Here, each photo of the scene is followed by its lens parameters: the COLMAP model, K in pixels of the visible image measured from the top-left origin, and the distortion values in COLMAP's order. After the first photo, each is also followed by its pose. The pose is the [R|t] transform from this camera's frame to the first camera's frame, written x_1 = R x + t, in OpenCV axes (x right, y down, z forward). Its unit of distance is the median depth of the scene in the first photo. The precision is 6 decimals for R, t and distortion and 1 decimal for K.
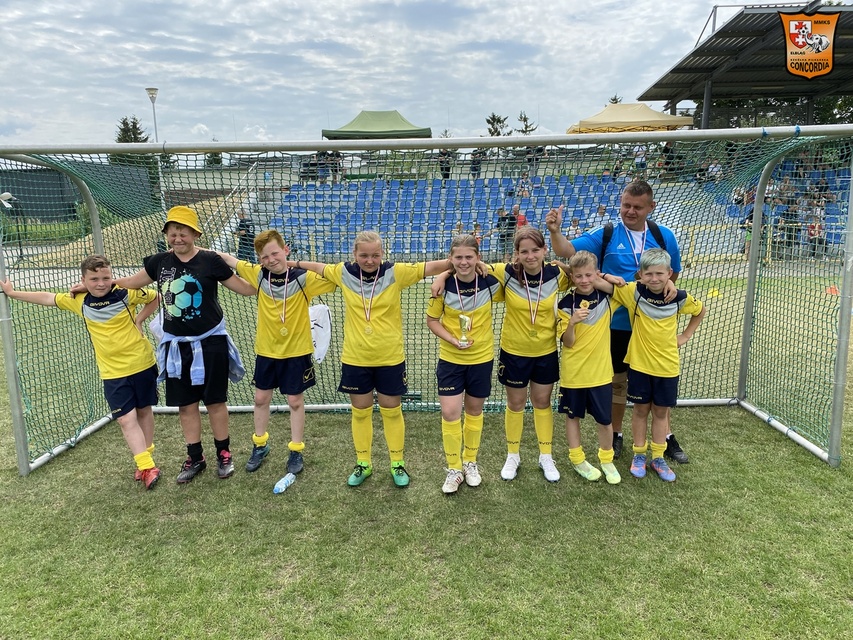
lens RADIAL K [[634.7, 0, 426.3], [0, 634.7, 320.4], [0, 0, 1]] dist [-0.002033, -0.003442]
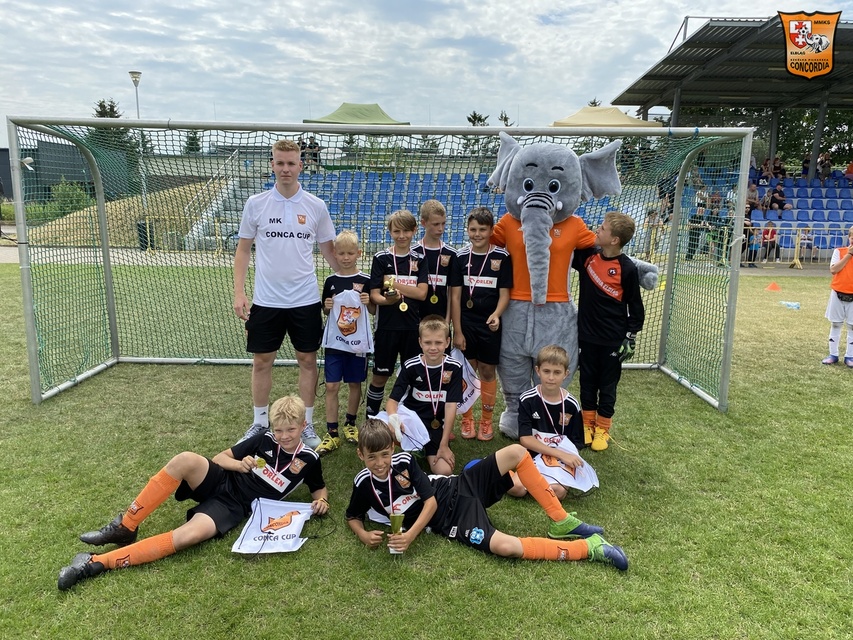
lens RADIAL K [[634.7, 0, 426.7], [0, 634.7, 326.7], [0, 0, 1]] dist [-0.002033, -0.003442]
pose [[0.998843, 0.029645, 0.037870, 0.023796], [-0.030190, 0.999448, 0.013880, 0.054865], [-0.037438, -0.015008, 0.999186, -0.149596]]
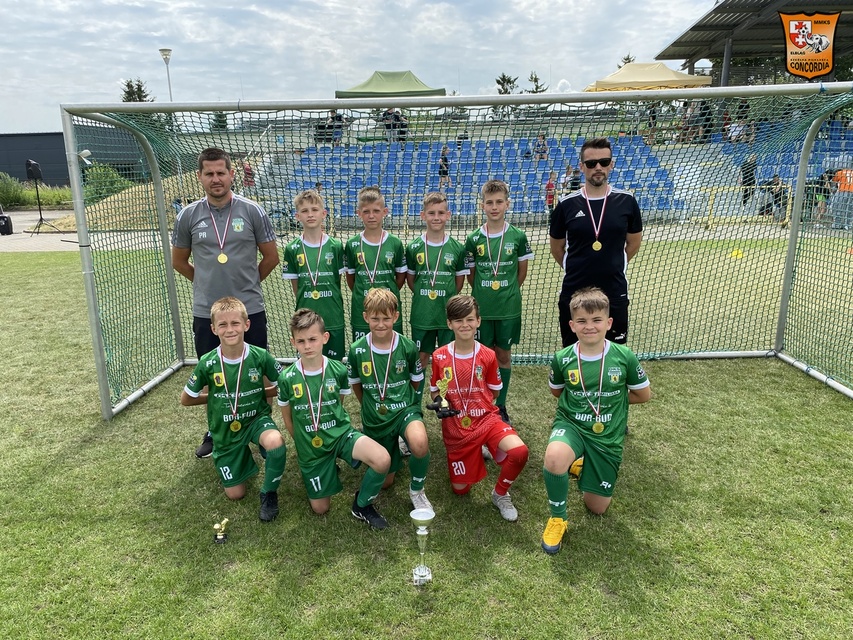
lens RADIAL K [[634.7, 0, 425.7], [0, 634.7, 321.3], [0, 0, 1]] dist [-0.002033, -0.003442]
pose [[0.999953, -0.000919, -0.009636, -0.074081], [0.001455, 0.998438, 0.055858, 0.017521], [0.009570, -0.055869, 0.998392, -0.040250]]
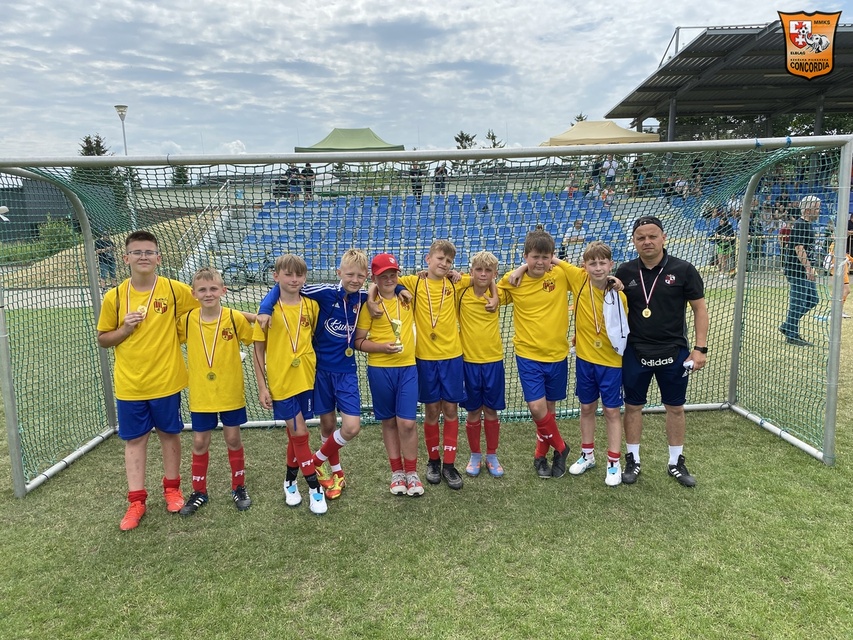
lens RADIAL K [[634.7, 0, 428.5], [0, 634.7, 322.5], [0, 0, 1]] dist [-0.002033, -0.003442]
pose [[0.998597, -0.015952, 0.050487, -0.046285], [0.017122, 0.999592, -0.022842, 0.008783], [-0.050103, 0.023674, 0.998463, -0.003668]]
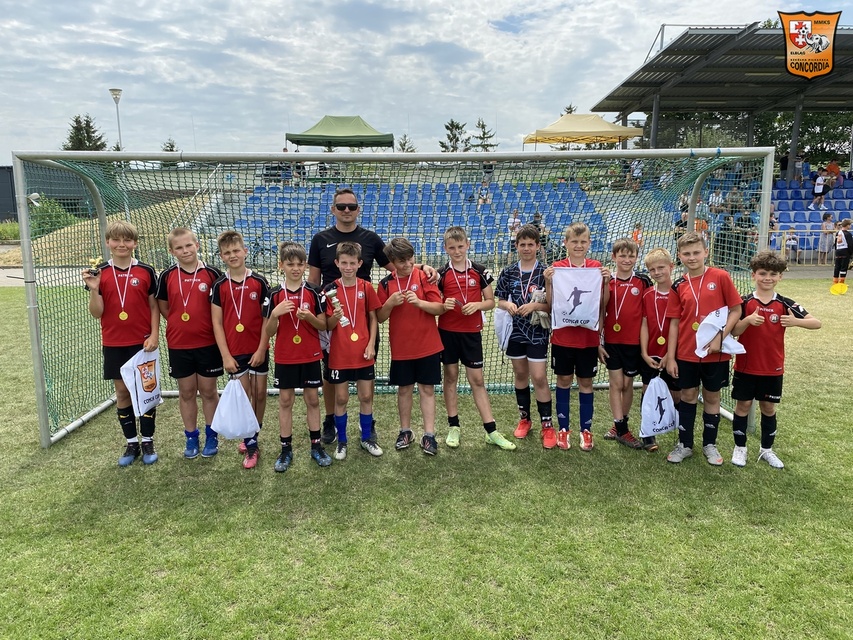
lens RADIAL K [[634.7, 0, 422.9], [0, 634.7, 318.4], [0, 0, 1]] dist [-0.002033, -0.003442]
pose [[0.998091, 0.002931, 0.061696, -0.036931], [-0.002389, 0.999958, -0.008853, 0.022044], [-0.061719, 0.008689, 0.998056, -0.124069]]
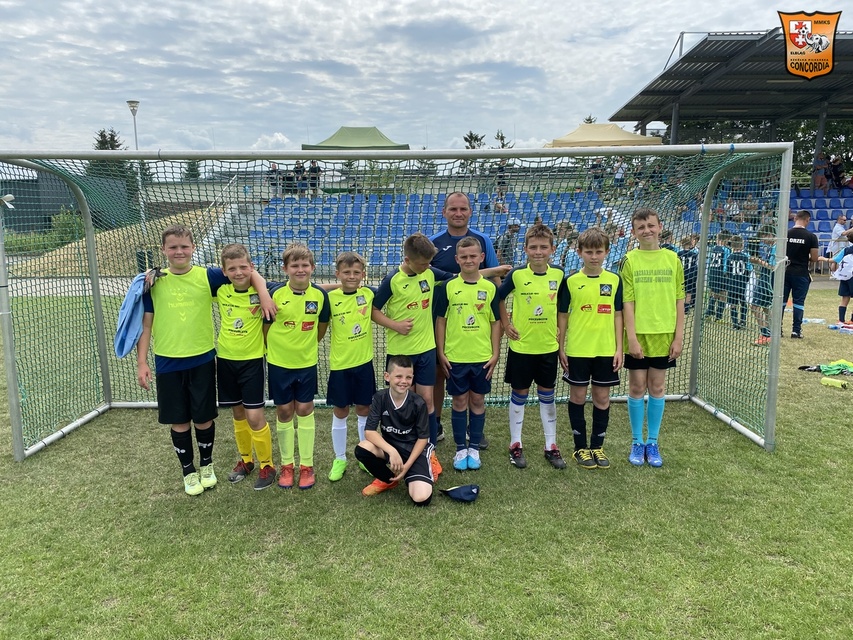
lens RADIAL K [[634.7, 0, 425.9], [0, 634.7, 318.5], [0, 0, 1]] dist [-0.002033, -0.003442]
pose [[0.999391, 0.005588, 0.034437, 0.004951], [-0.004638, 0.999608, -0.027617, 0.026856], [-0.034577, 0.027440, 0.999025, -0.071113]]
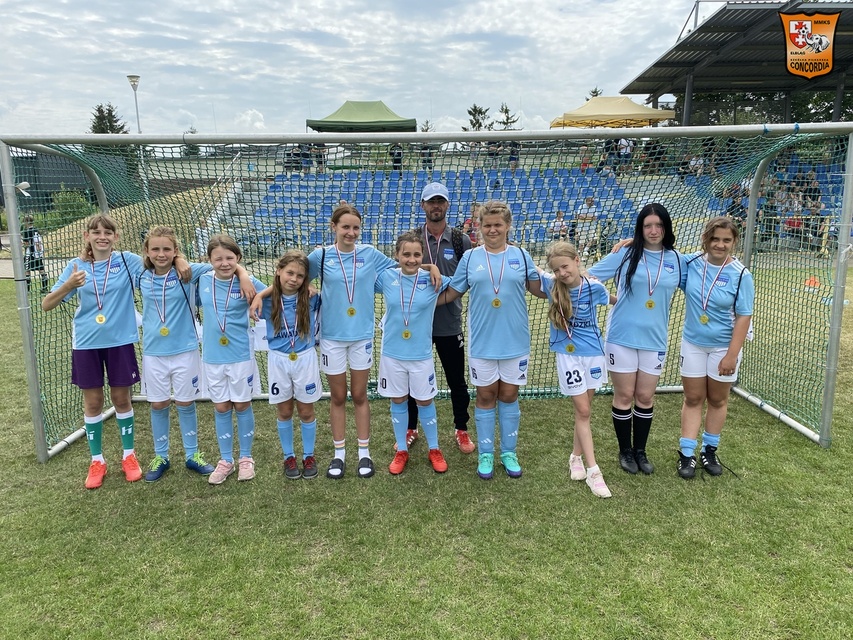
lens RADIAL K [[634.7, 0, 427.3], [0, 634.7, 322.6], [0, 0, 1]] dist [-0.002033, -0.003442]
pose [[0.999434, -0.000568, 0.033649, -0.044553], [0.000003, 0.999859, 0.016795, 0.003947], [-0.033654, -0.016785, 0.999293, -0.024867]]
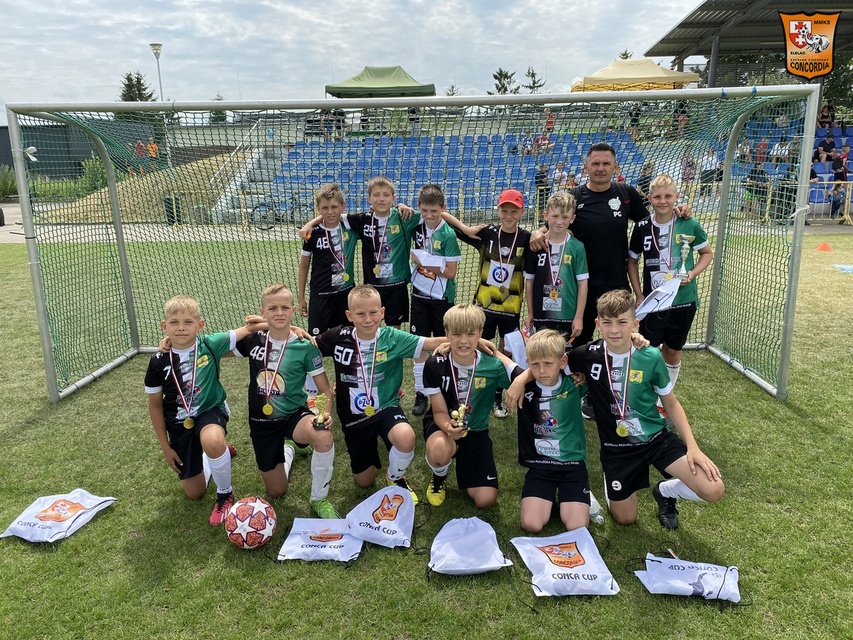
lens RADIAL K [[634.7, 0, 422.4], [0, 634.7, 317.2], [0, 0, 1]] dist [-0.002033, -0.003442]
pose [[0.999862, 0.006549, -0.015265, 0.027514], [-0.005645, 0.998272, 0.058484, 0.019802], [0.015622, -0.058390, 0.998172, -0.083257]]
